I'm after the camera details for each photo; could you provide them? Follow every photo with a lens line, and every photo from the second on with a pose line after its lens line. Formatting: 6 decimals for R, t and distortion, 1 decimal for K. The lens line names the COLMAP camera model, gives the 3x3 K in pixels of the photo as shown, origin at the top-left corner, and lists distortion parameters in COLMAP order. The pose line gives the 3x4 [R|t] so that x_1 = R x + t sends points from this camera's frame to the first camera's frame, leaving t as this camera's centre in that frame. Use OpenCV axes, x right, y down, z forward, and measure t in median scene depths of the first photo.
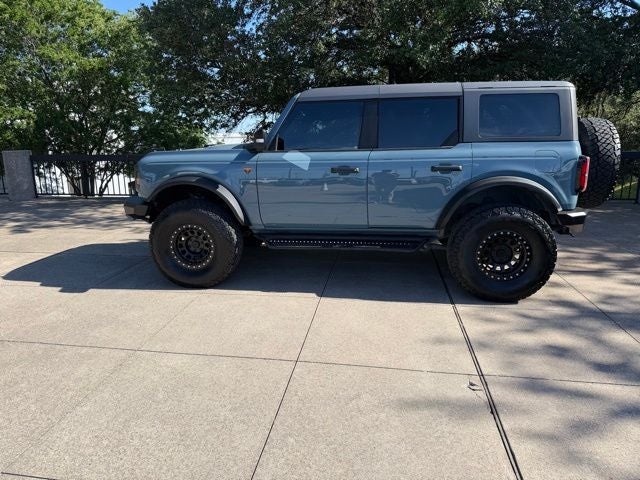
lens RADIAL K [[449.6, 0, 316.5], [0, 449.6, 240.8], [0, 0, 1]] dist [0.053678, -0.063336]
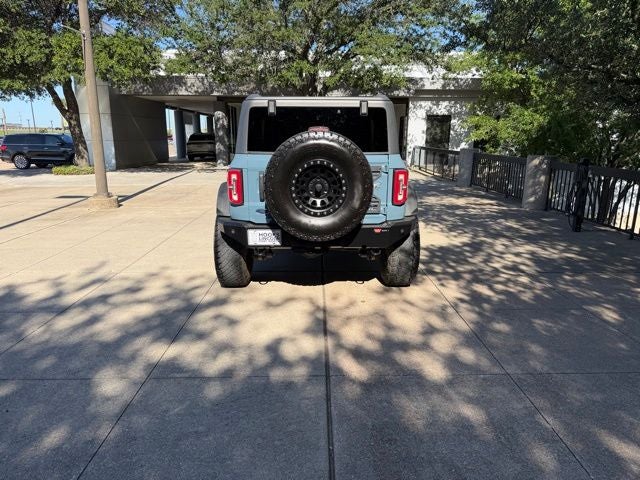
lens RADIAL K [[449.6, 0, 316.0], [0, 449.6, 237.5], [0, 0, 1]] dist [0.053678, -0.063336]
pose [[0.152816, 0.231844, -0.960674, 1.629458], [-0.221678, 0.955362, 0.195299, -0.280206], [0.963071, 0.183116, 0.197390, 1.008720]]
